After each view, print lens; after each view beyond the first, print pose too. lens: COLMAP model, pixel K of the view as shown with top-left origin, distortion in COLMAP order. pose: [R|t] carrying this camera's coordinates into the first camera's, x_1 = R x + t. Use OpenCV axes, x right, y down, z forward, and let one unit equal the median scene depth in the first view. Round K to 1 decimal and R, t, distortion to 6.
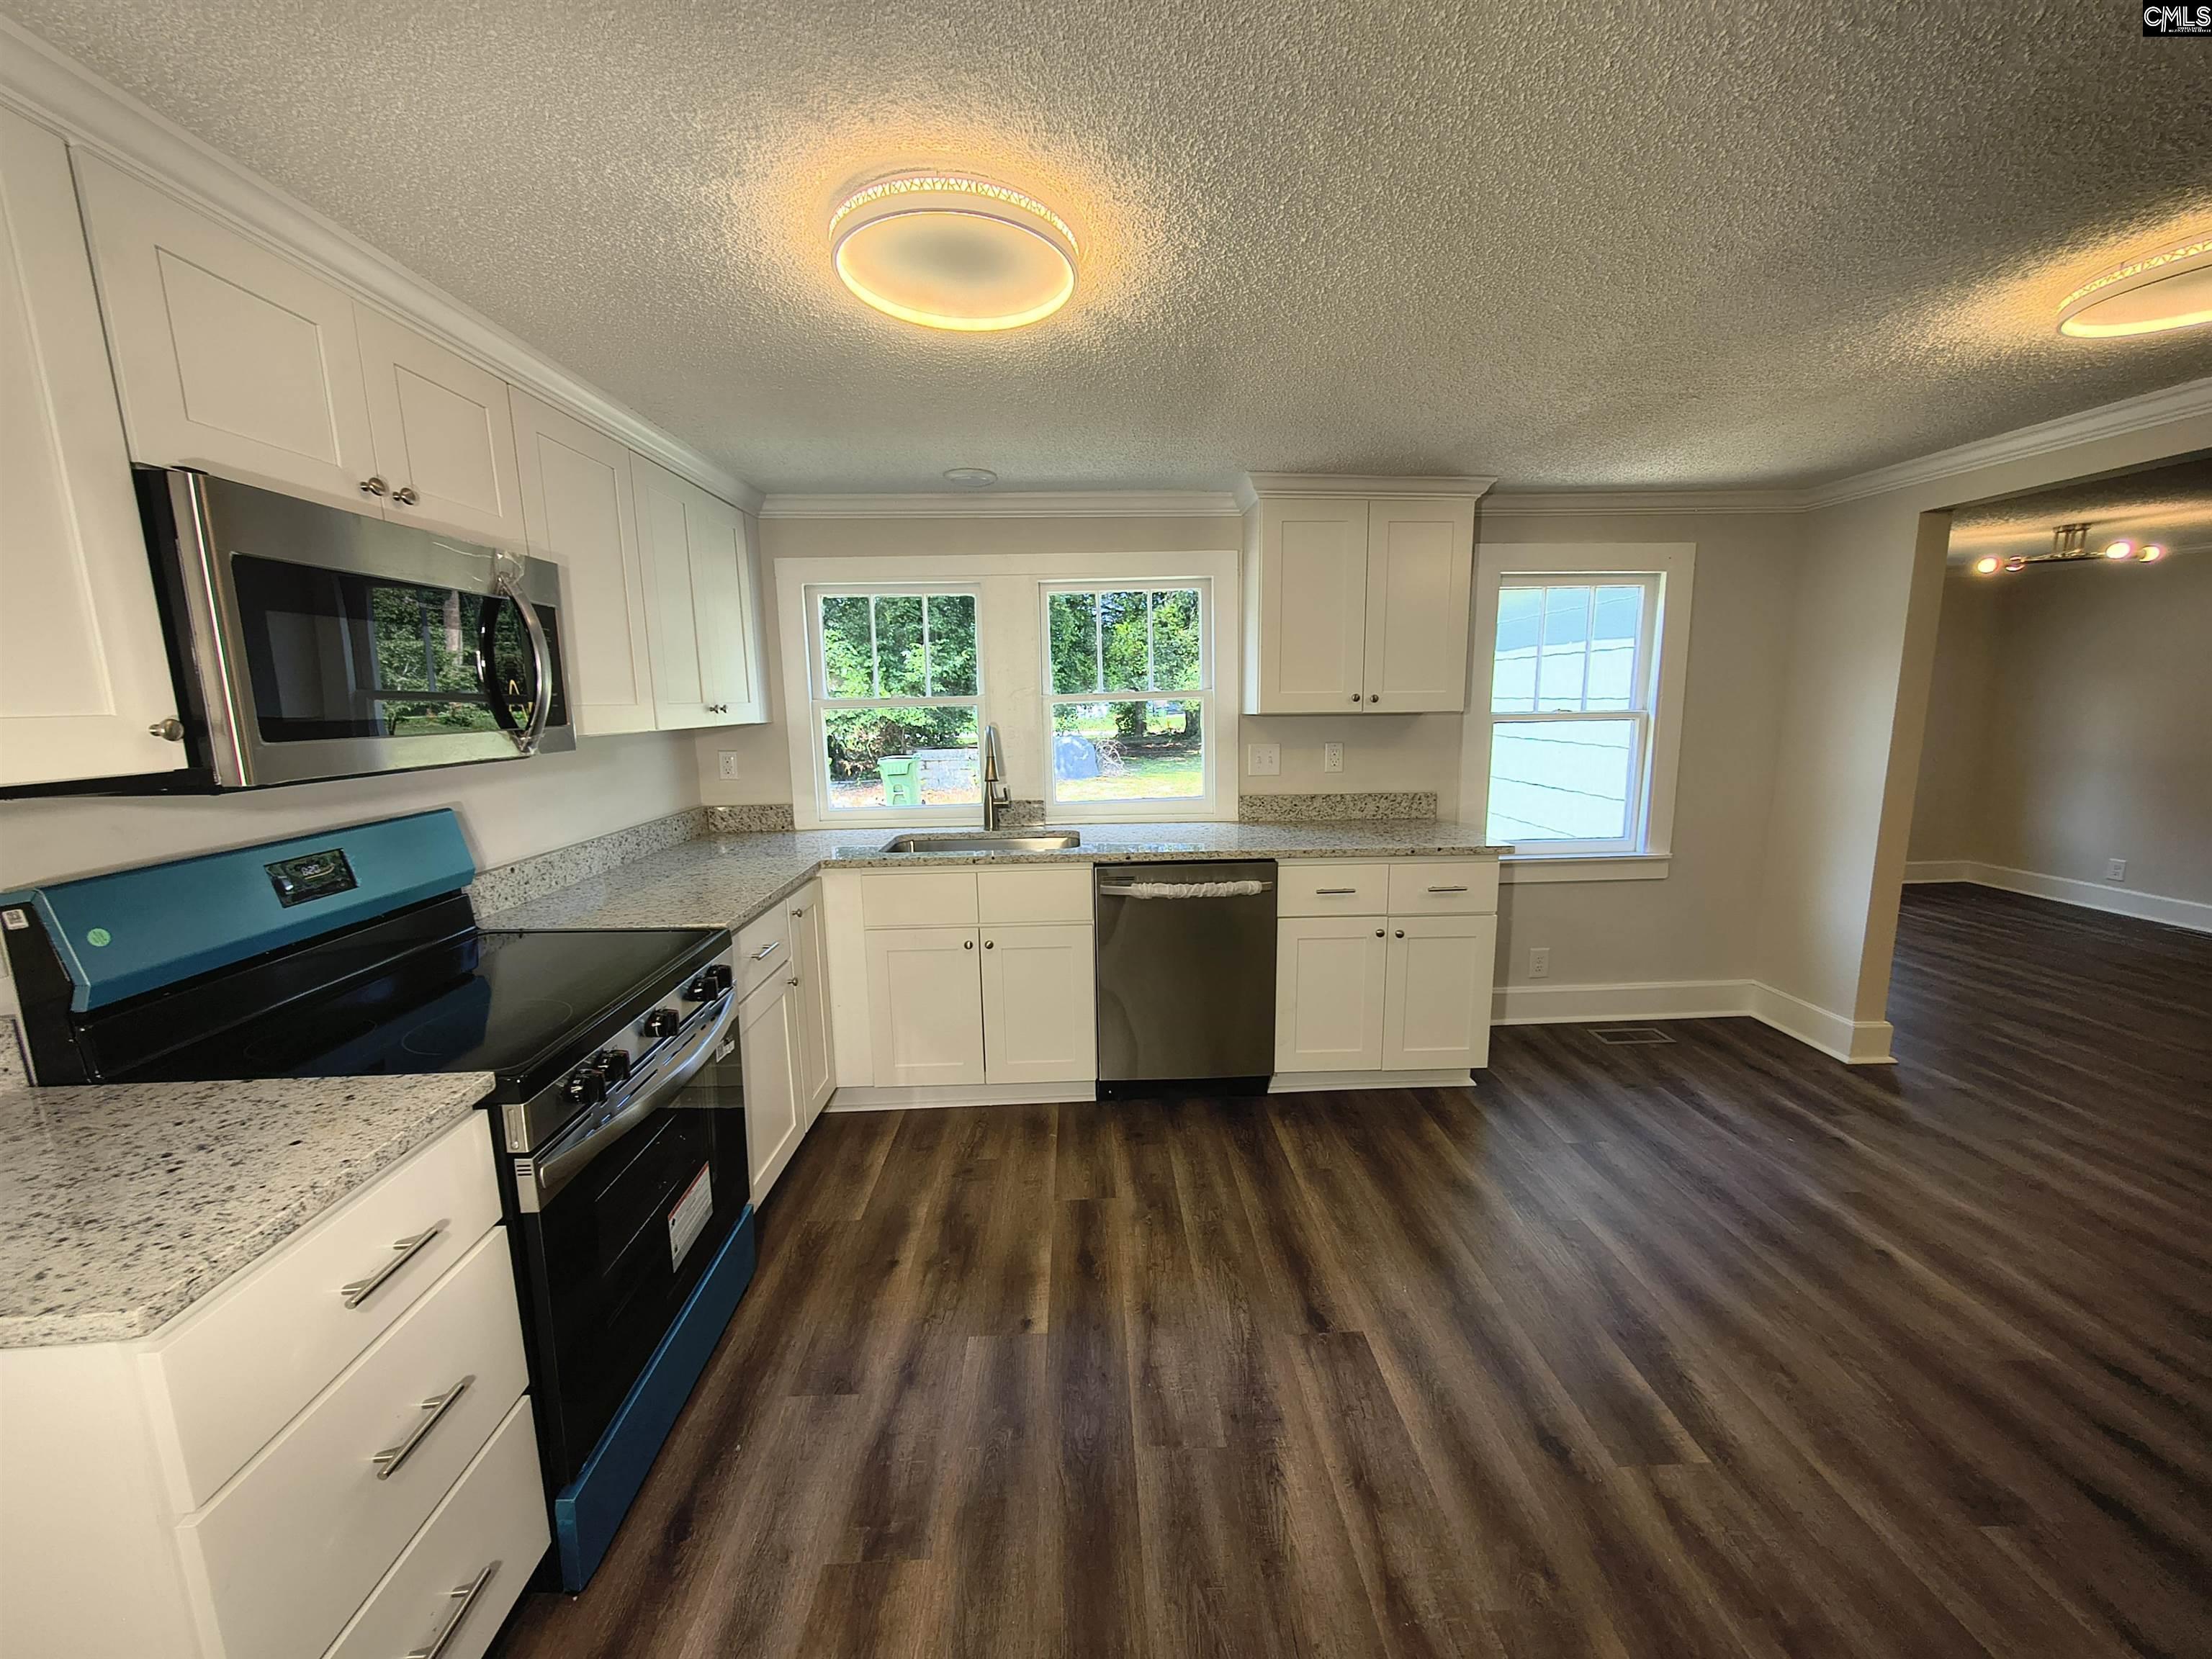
lens RADIAL K [[830.0, 0, 1109.3], [0, 830.0, 827.9], [0, 0, 1]] dist [-0.000437, -0.000048]
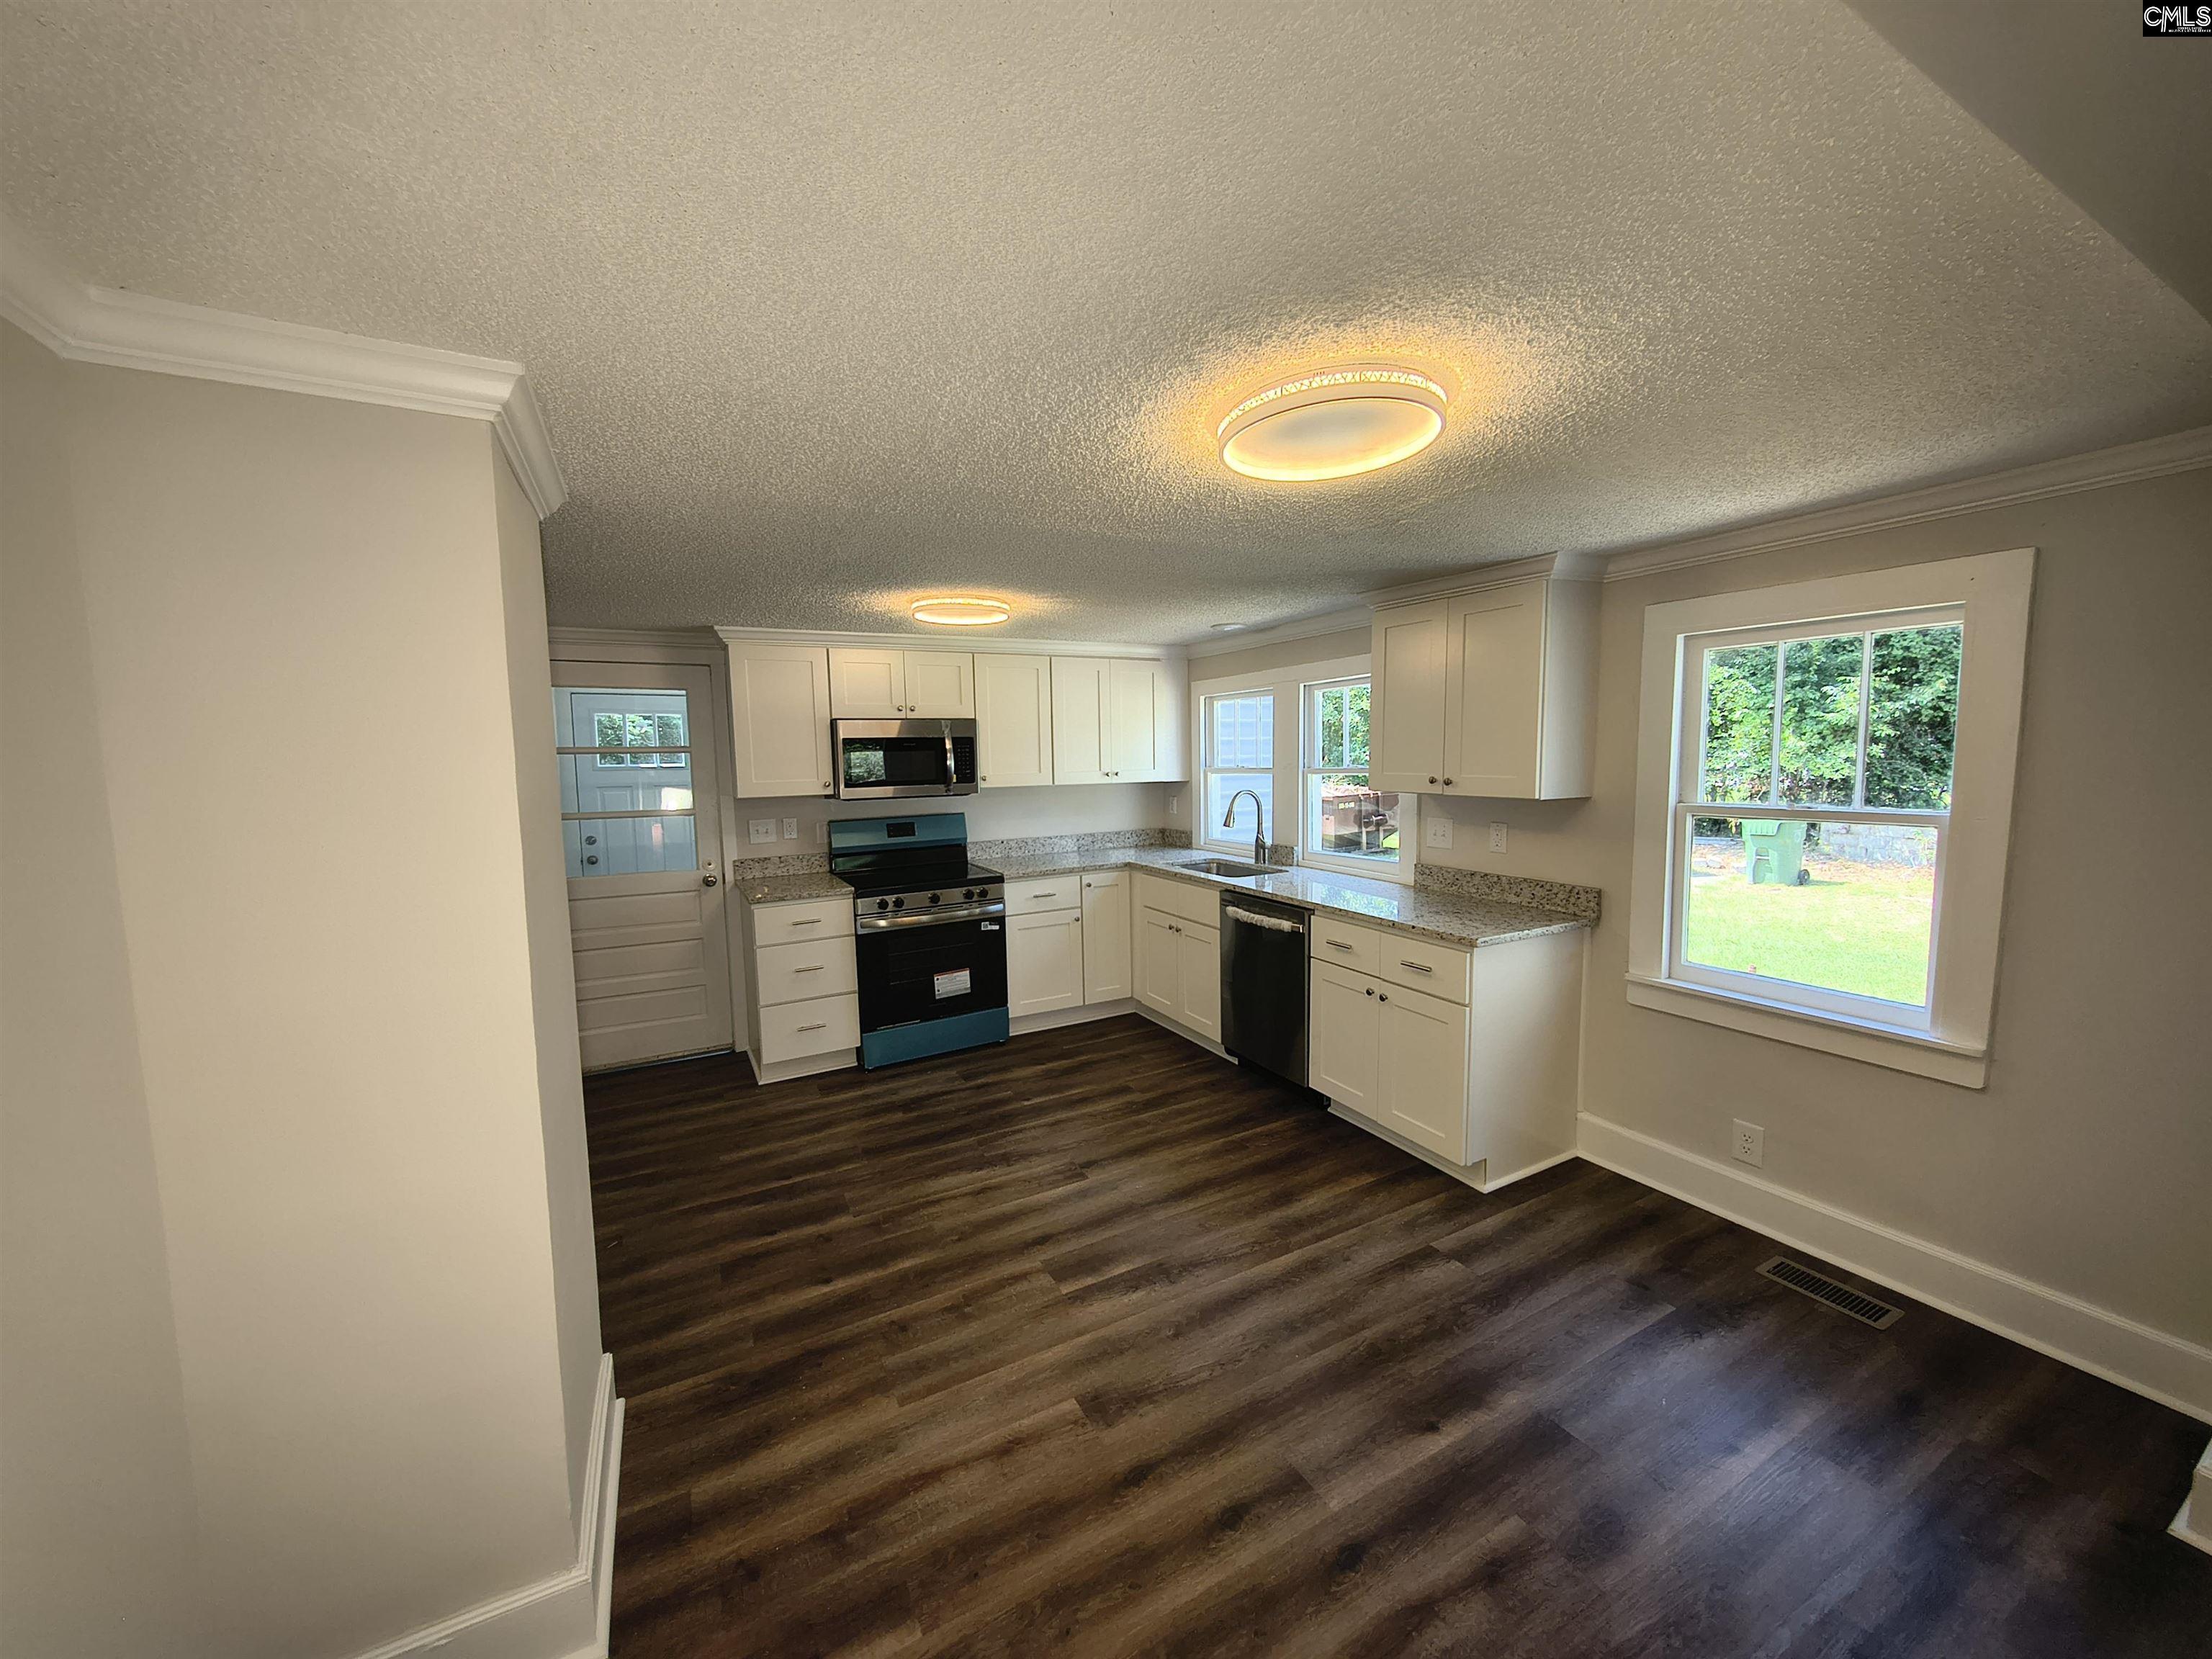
lens RADIAL K [[830.0, 0, 1109.3], [0, 830.0, 827.9], [0, 0, 1]] dist [-0.000437, -0.000048]
pose [[0.436061, 0.091160, -0.895288, 1.355188], [-0.131111, 0.990676, 0.037014, -0.102035], [0.890315, 0.101242, 0.443947, 0.203415]]
